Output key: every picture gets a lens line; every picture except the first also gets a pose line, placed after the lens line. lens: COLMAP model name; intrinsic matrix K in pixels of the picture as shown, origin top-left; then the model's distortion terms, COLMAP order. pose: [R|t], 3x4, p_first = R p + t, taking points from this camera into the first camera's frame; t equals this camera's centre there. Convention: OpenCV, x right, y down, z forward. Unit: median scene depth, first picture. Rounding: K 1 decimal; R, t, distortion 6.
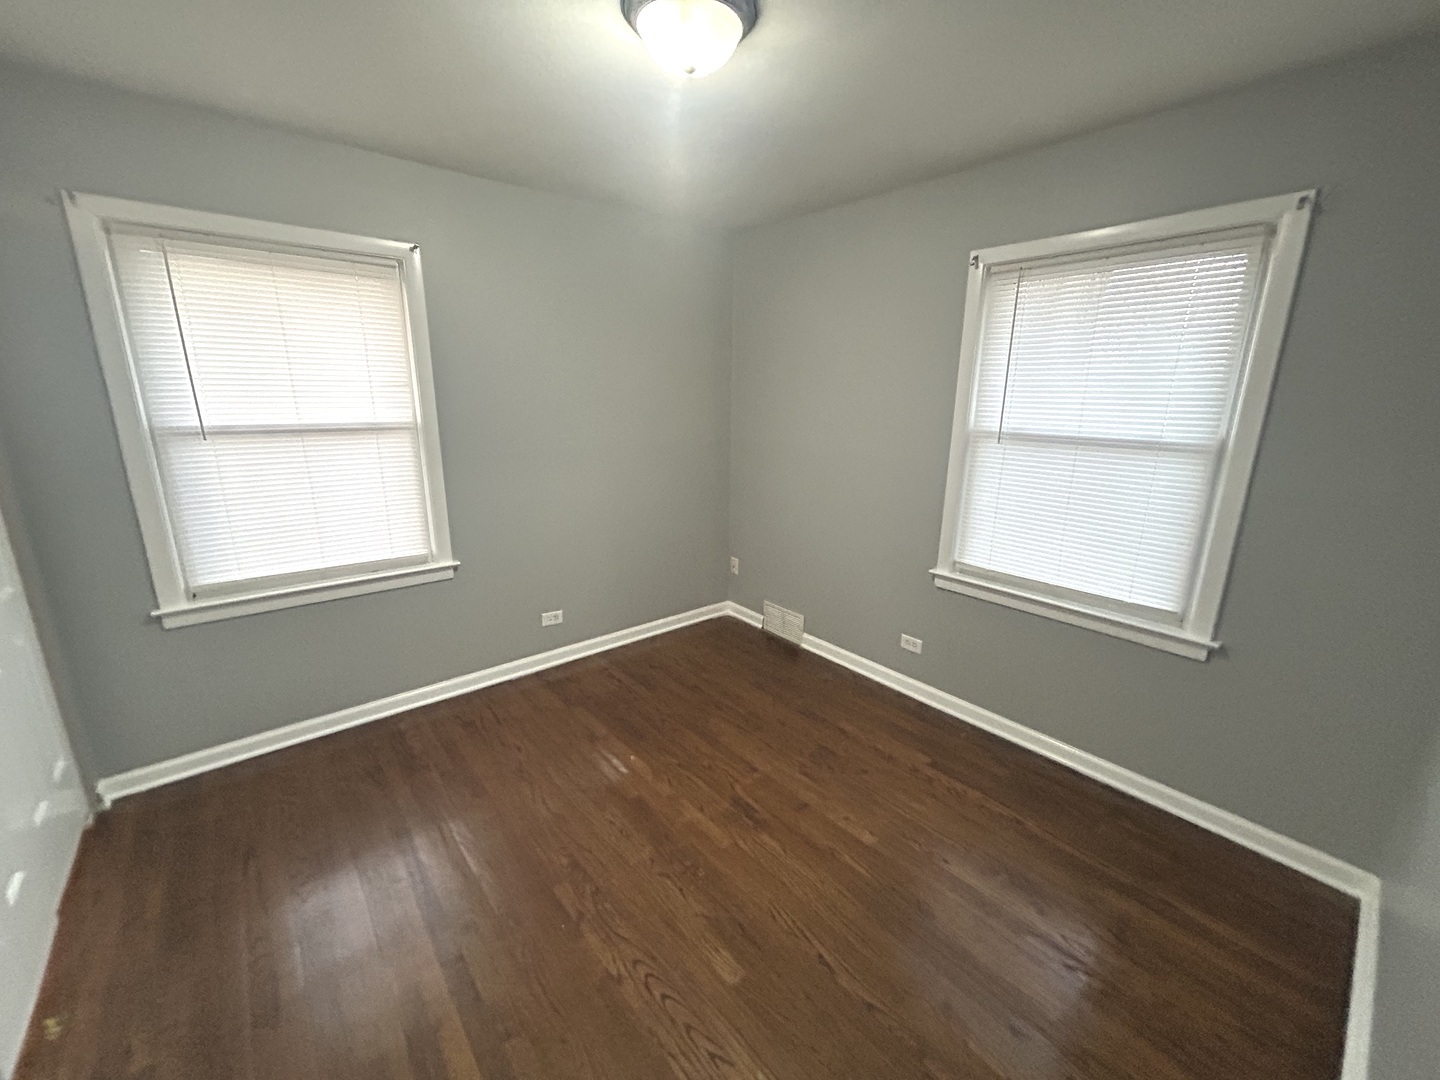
lens RADIAL K [[582.0, 0, 719.7], [0, 582.0, 541.8], [0, 0, 1]] dist [0.001865, 0.000175]
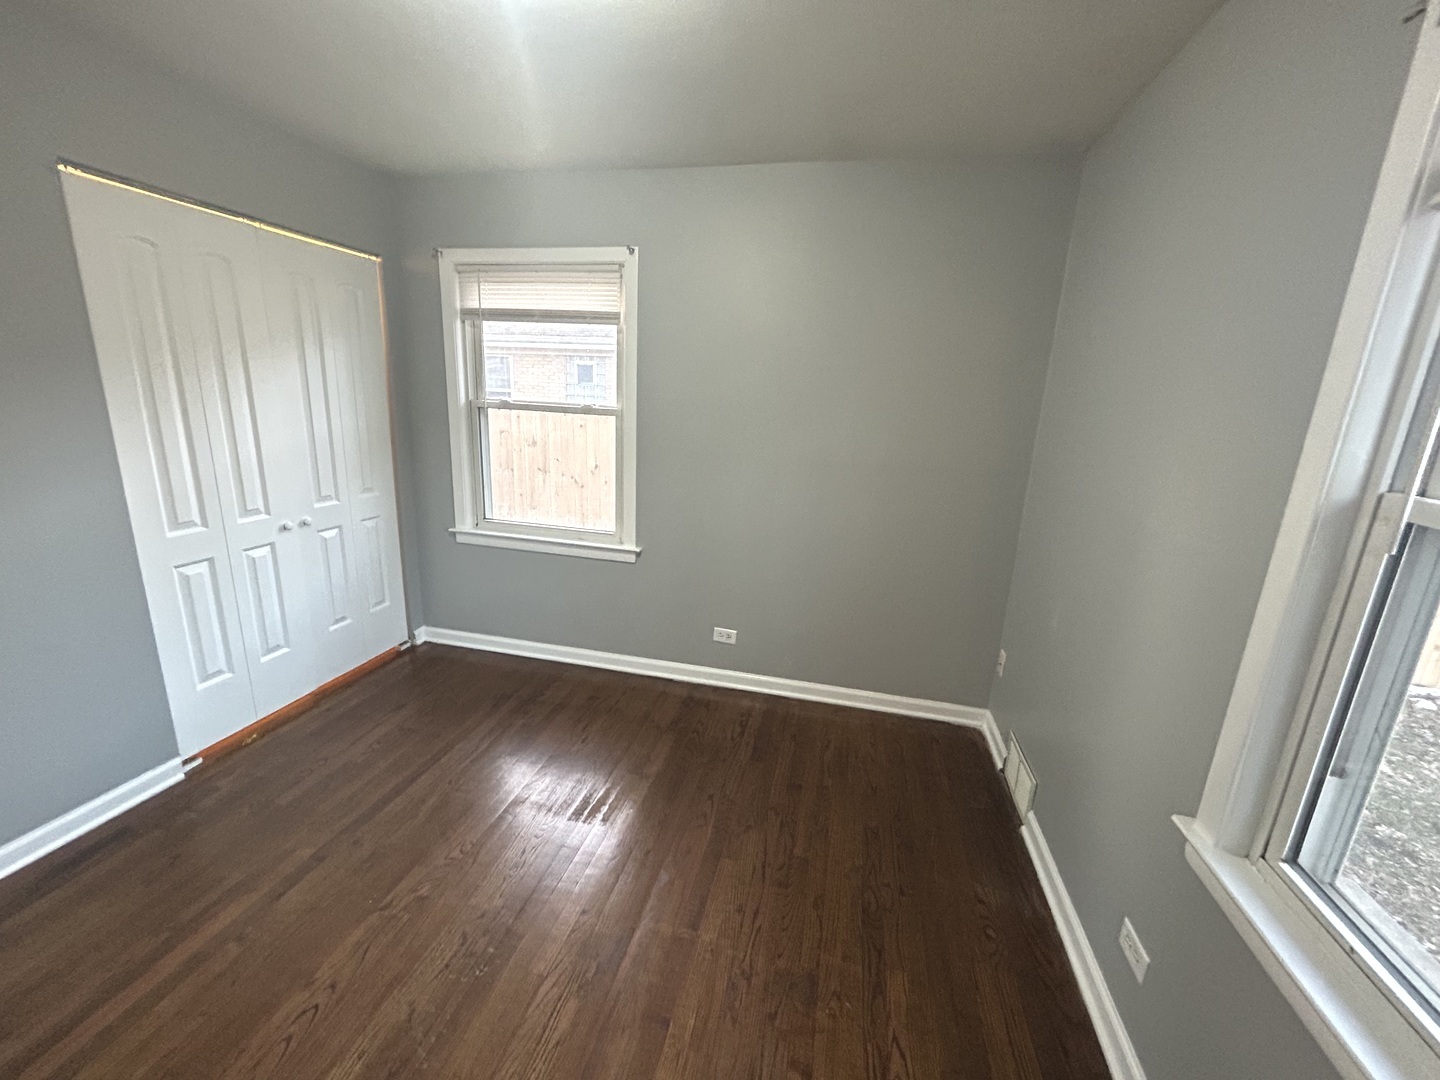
lens RADIAL K [[582.0, 0, 717.1], [0, 582.0, 540.2], [0, 0, 1]] dist [0.001865, 0.000175]
pose [[0.601643, 0.206354, -0.771650, 0.471600], [-0.238961, 0.968309, 0.072630, -0.096524], [0.762183, 0.140697, 0.631887, 0.478532]]
